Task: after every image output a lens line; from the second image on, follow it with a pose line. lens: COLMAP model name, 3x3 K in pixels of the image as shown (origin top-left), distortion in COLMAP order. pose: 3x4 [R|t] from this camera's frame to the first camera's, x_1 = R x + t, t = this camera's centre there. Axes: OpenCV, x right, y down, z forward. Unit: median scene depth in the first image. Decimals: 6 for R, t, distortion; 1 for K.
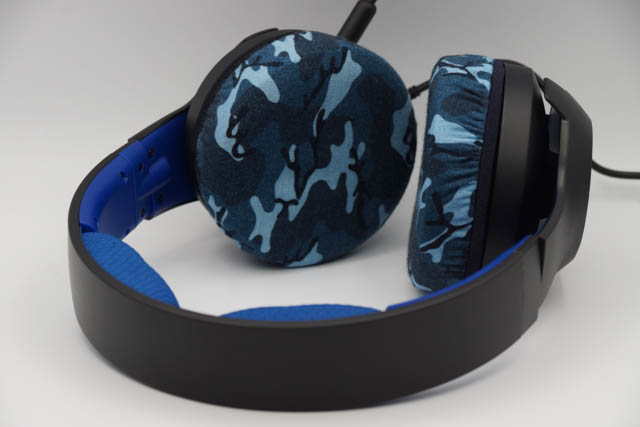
lens RADIAL K [[2267.3, 0, 320.0], [0, 2267.3, 213.5], [0, 0, 1]] dist [-0.179652, -0.340005]
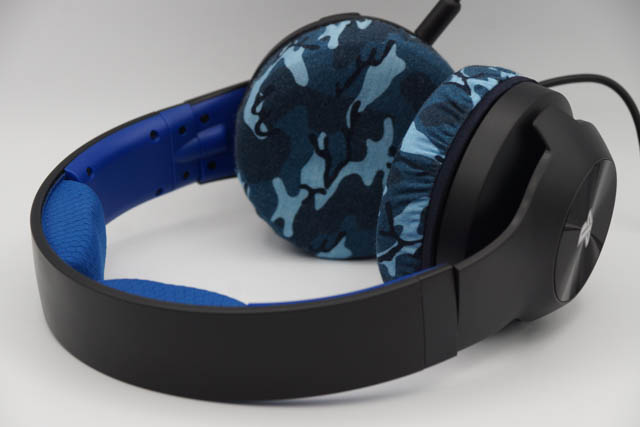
lens RADIAL K [[2267.3, 0, 320.0], [0, 2267.3, 213.5], [0, 0, 1]] dist [-0.179652, -0.340005]
pose [[0.884387, 0.174150, -0.433049, 0.414042], [-0.167946, 0.984377, 0.052880, -0.047263], [0.435493, 0.025962, 0.899818, 0.126500]]
